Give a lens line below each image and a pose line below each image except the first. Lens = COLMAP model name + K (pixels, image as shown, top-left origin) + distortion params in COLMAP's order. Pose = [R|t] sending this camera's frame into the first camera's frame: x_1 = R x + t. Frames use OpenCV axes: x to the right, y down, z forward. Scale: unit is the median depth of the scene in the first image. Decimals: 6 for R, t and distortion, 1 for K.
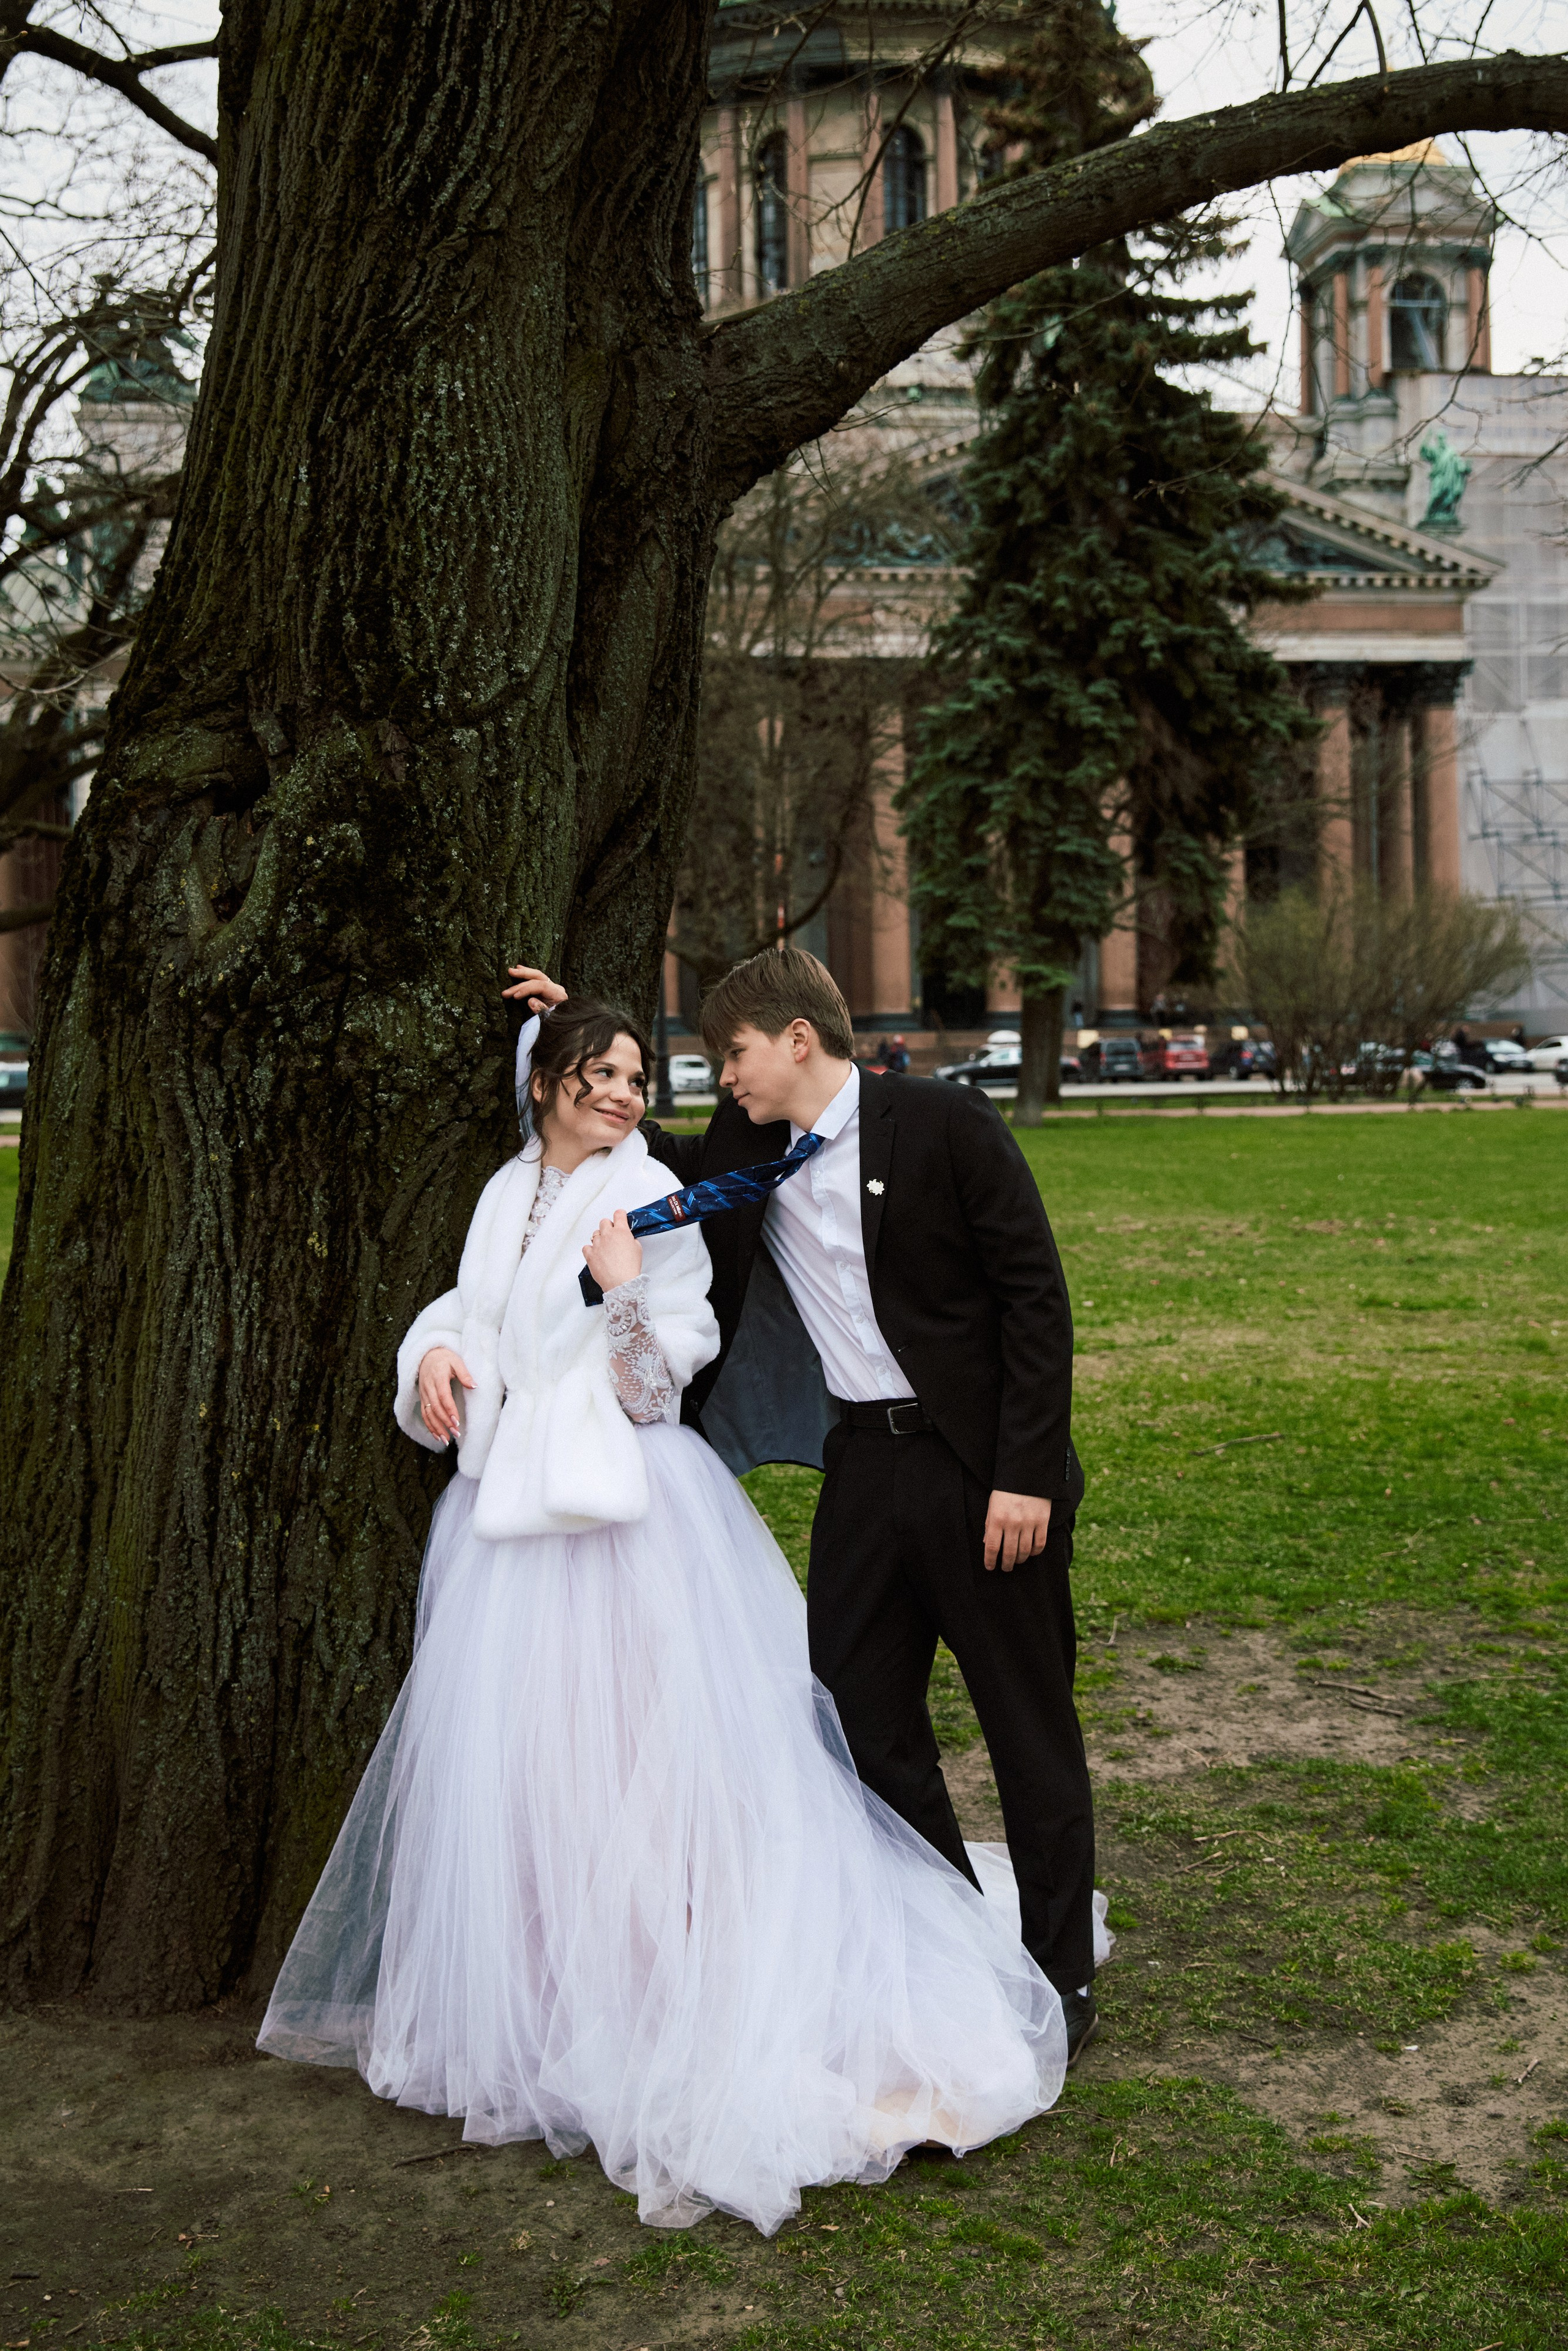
lens RADIAL K [[2391.7, 0, 699.7], [0, 2391.7, 1057.4], [0, 0, 1]] dist [-0.015626, 0.006285]
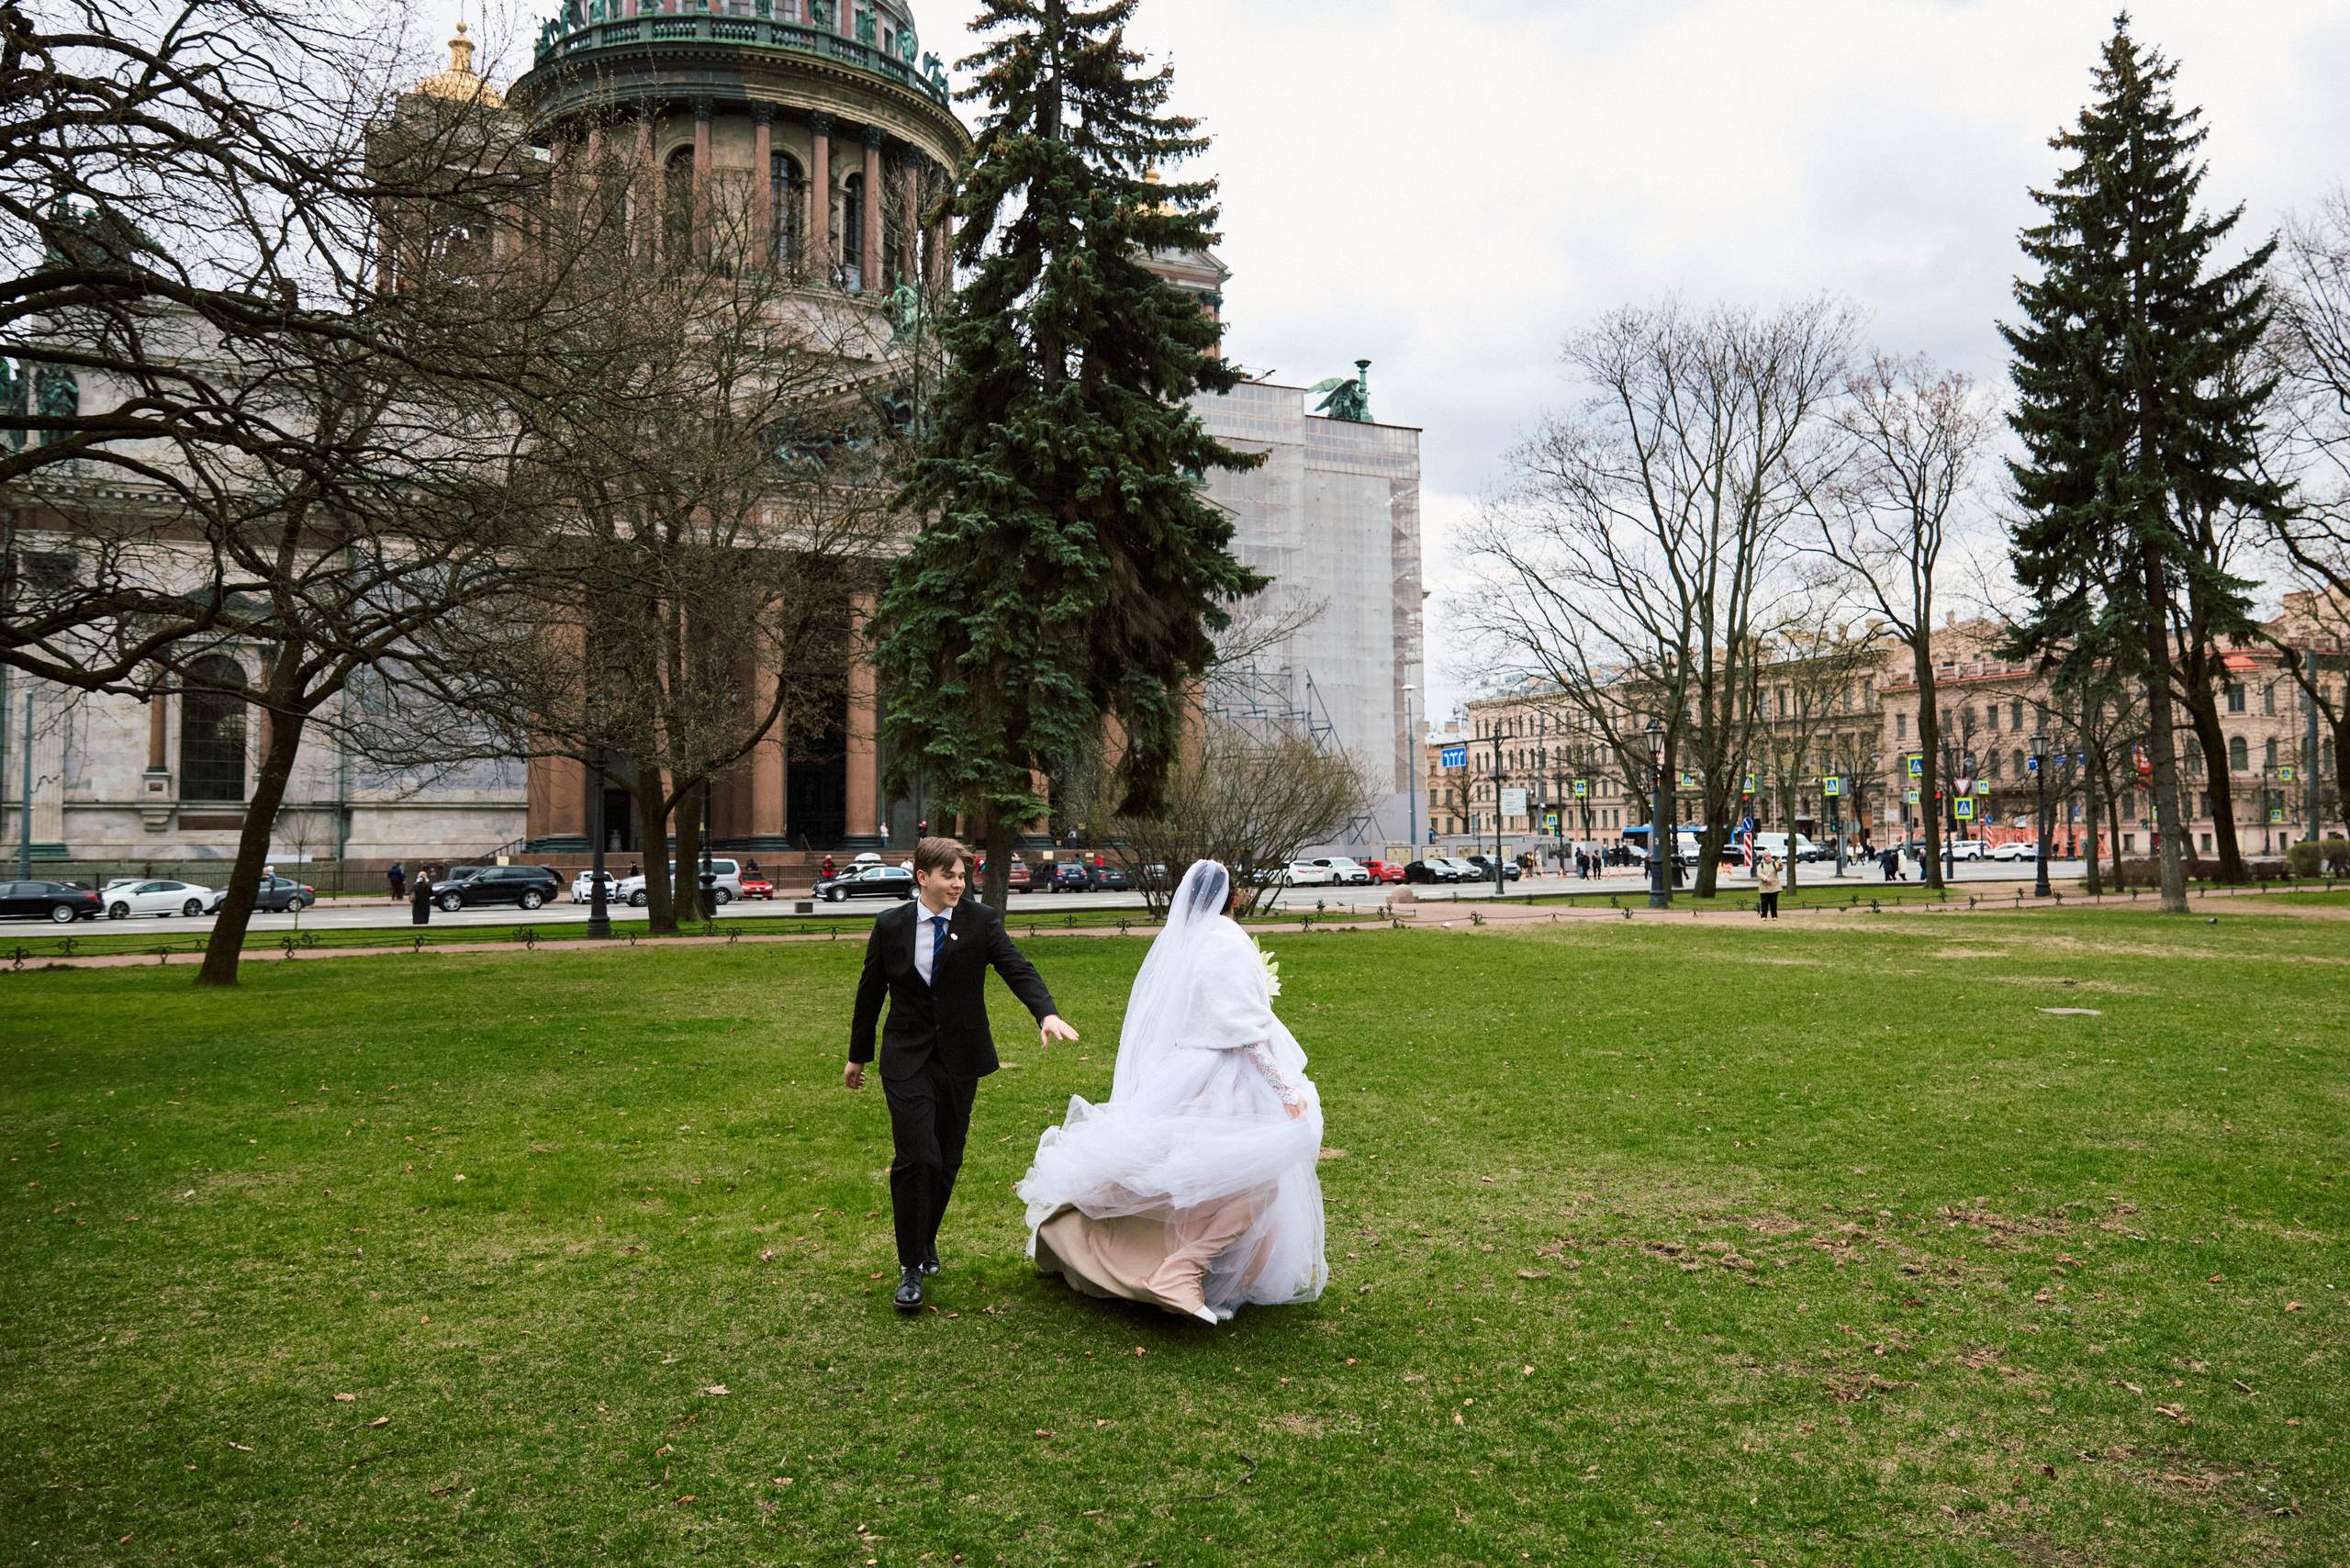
lens RADIAL K [[1787.9, 0, 1273.0], [0, 1787.9, 741.8], [0, 0, 1]] dist [0.000561, -0.000023]
pose [[0.934784, 0.032254, 0.353750, -0.025911], [-0.006530, 0.997261, -0.073673, -0.005475], [-0.355157, 0.066559, 0.932434, 0.255488]]
